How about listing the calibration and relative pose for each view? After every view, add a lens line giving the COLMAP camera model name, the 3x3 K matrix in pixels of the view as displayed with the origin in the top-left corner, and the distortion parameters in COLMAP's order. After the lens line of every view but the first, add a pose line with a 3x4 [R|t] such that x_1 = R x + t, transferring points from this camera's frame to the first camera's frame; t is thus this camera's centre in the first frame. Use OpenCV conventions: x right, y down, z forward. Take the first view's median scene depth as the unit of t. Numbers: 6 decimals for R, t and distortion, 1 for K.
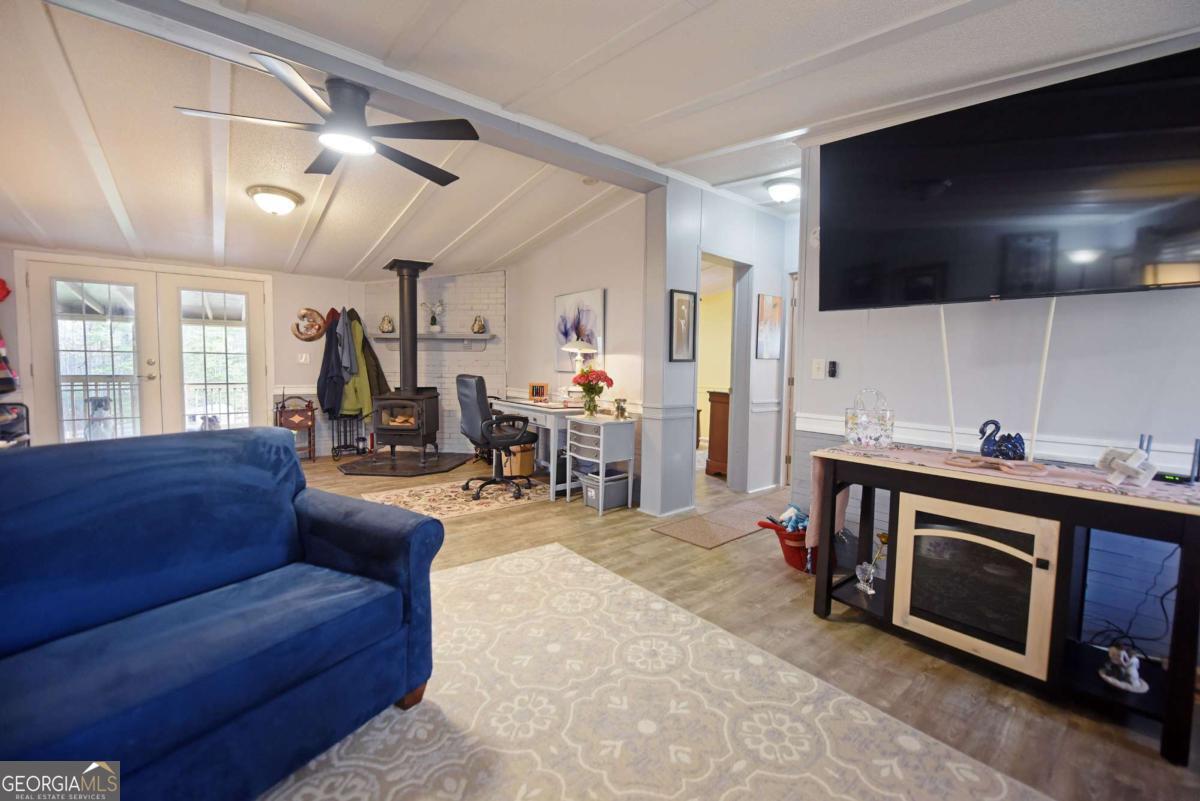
lens RADIAL K [[477.1, 0, 602.3], [0, 477.1, 398.2], [0, 0, 1]] dist [-0.015154, -0.002107]
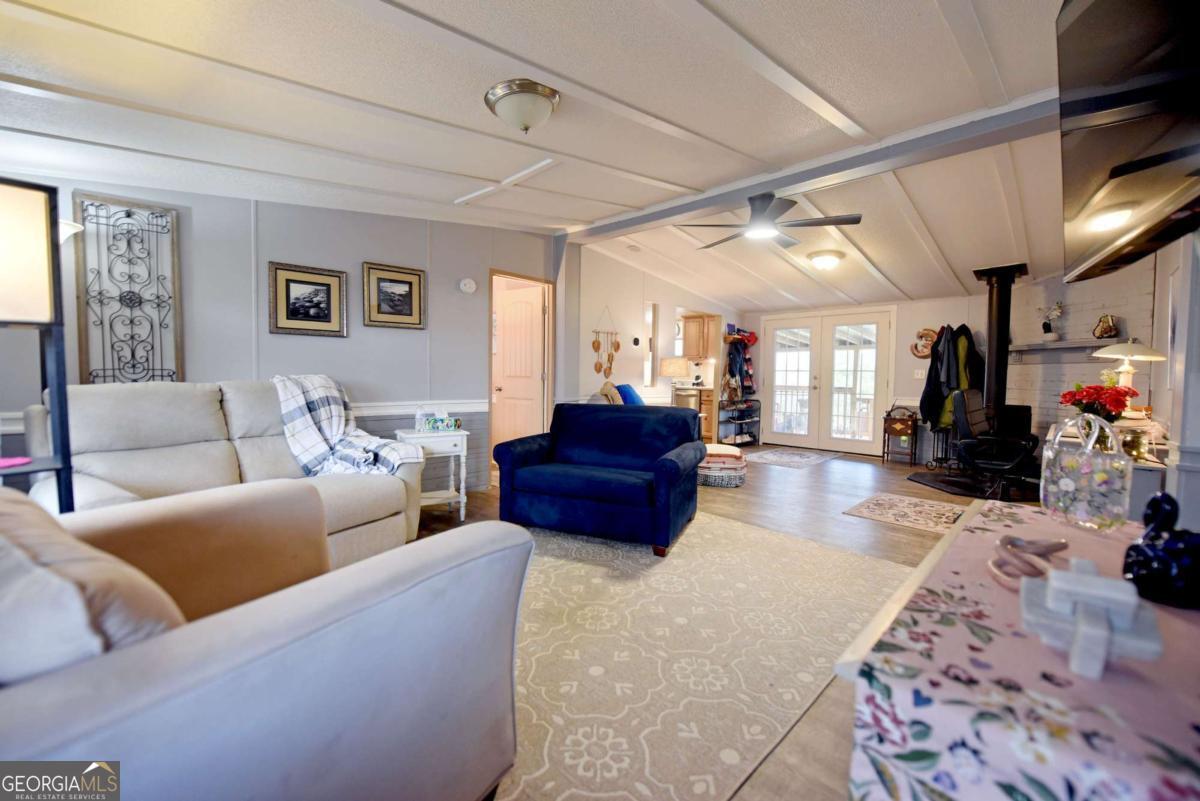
lens RADIAL K [[477.1, 0, 606.3], [0, 477.1, 395.2], [0, 0, 1]] dist [-0.015154, -0.002107]
pose [[0.113504, 0.031062, -0.993052, 0.458932], [-0.076420, 0.996823, 0.022446, -0.004192], [0.990594, 0.073341, 0.115517, 0.168763]]
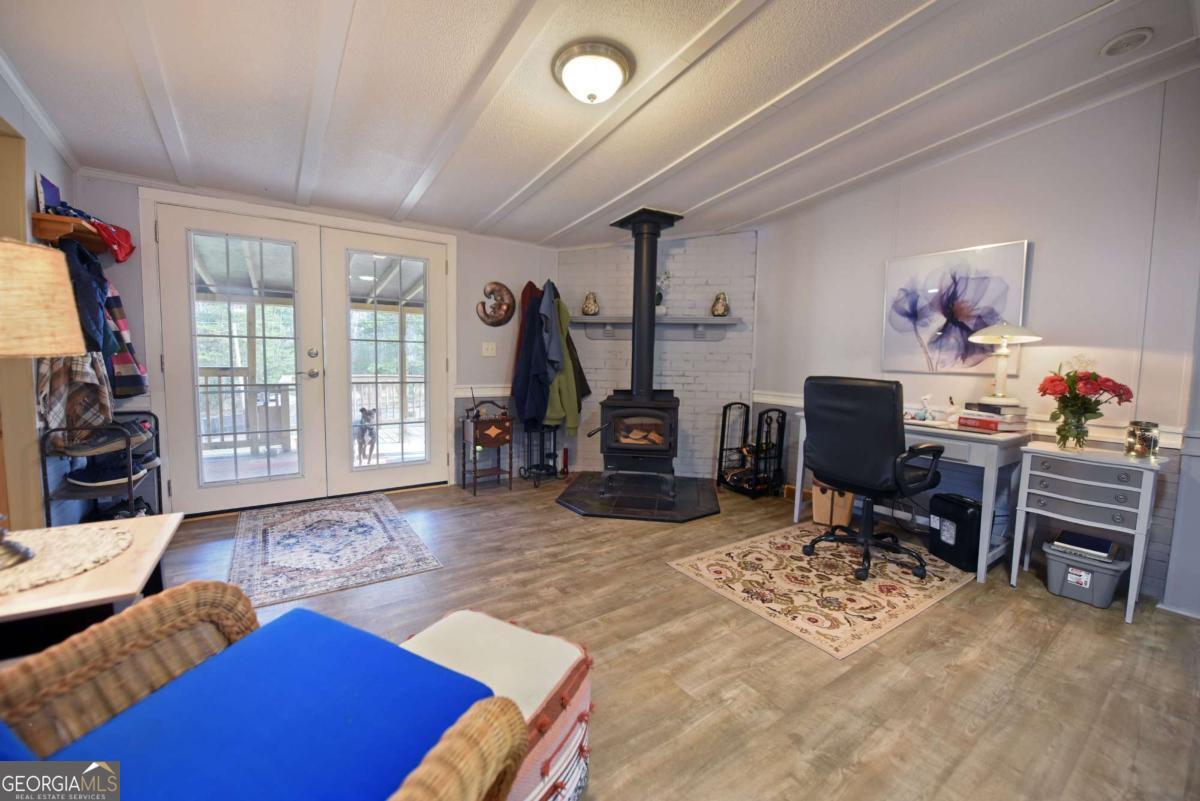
lens RADIAL K [[477.1, 0, 606.4], [0, 477.1, 395.3], [0, 0, 1]] dist [-0.015154, -0.002107]
pose [[0.998033, 0.010778, -0.061755, -0.463206], [-0.010094, 0.999884, 0.011376, -0.024882], [0.061870, -0.010730, 0.998027, 0.301092]]
